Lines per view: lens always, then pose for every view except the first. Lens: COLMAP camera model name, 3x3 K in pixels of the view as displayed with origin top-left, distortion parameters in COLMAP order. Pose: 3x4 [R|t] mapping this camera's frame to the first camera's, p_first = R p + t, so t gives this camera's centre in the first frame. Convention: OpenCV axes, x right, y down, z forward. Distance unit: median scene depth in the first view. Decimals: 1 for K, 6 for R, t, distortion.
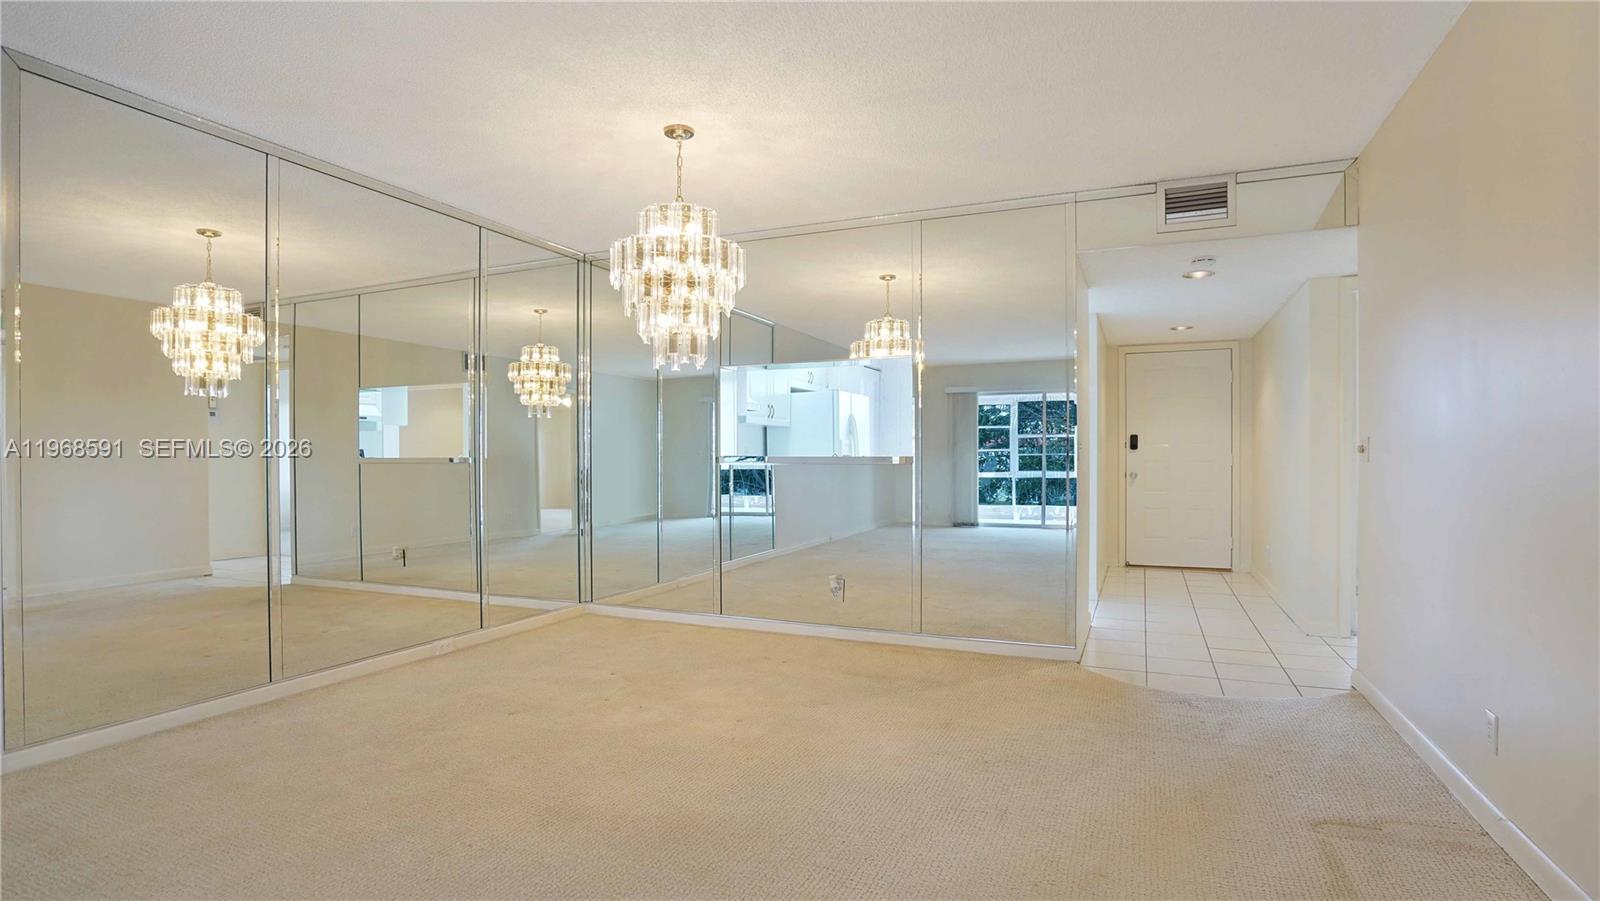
lens RADIAL K [[777.1, 0, 800.2], [0, 777.1, 453.3], [0, 0, 1]] dist [-0.011121, 0.006951]
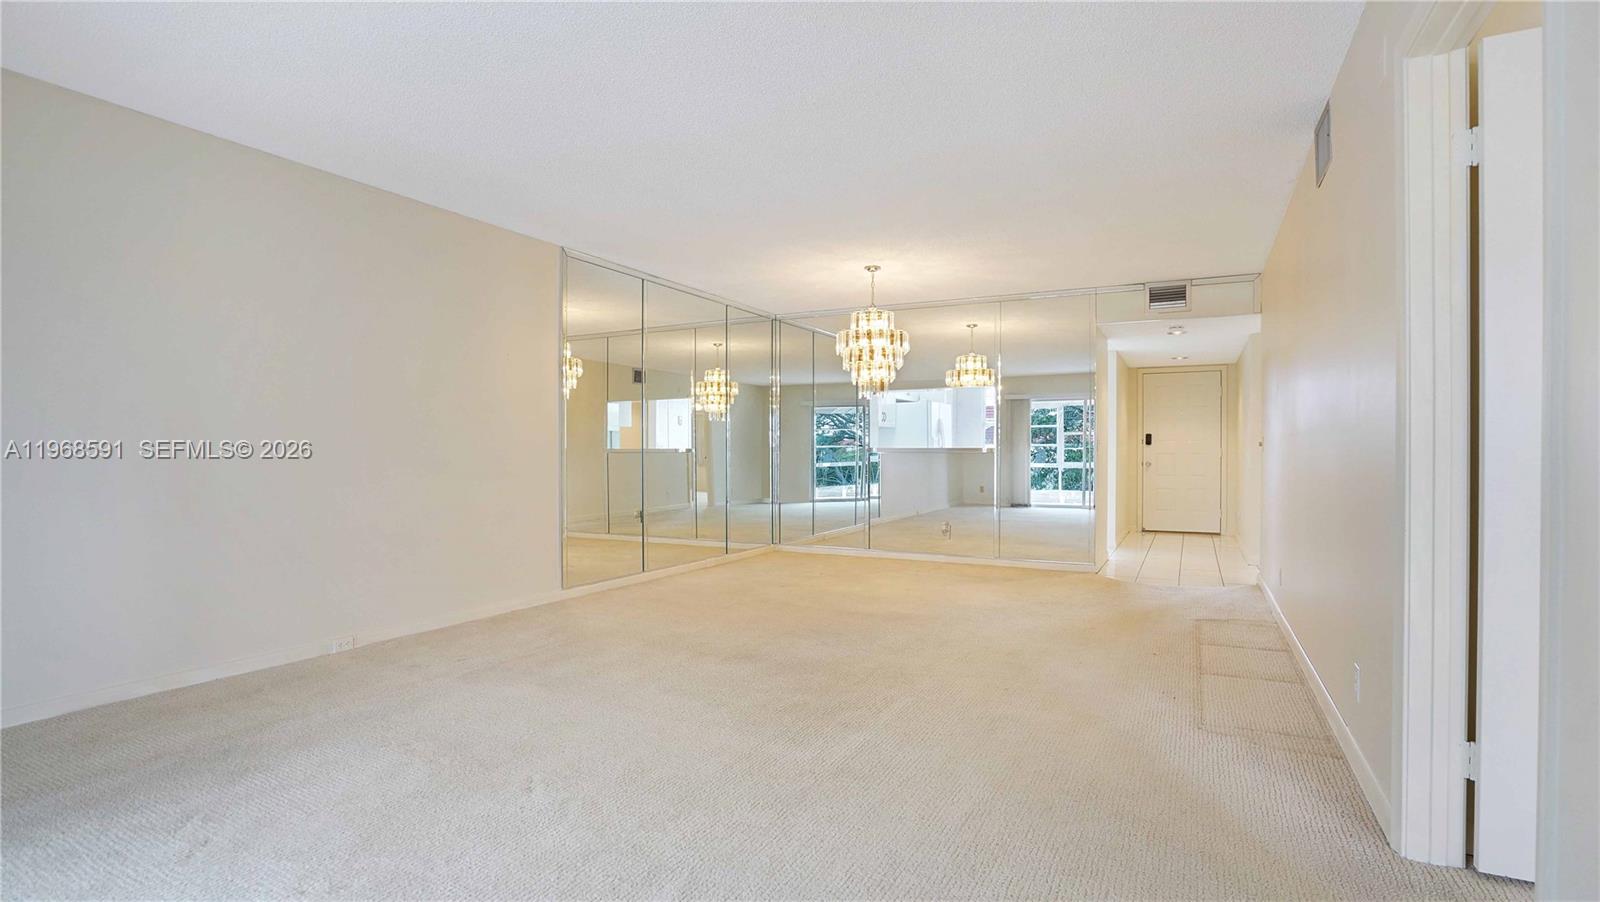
lens RADIAL K [[770.3, 0, 822.9], [0, 770.3, 450.1], [0, 0, 1]] dist [-0.042673, 0.015072]
pose [[0.999443, 0.004132, -0.033102, -0.111371], [-0.004072, 0.999990, 0.001872, 0.004861], [0.033109, -0.001736, 0.999450, -0.422741]]
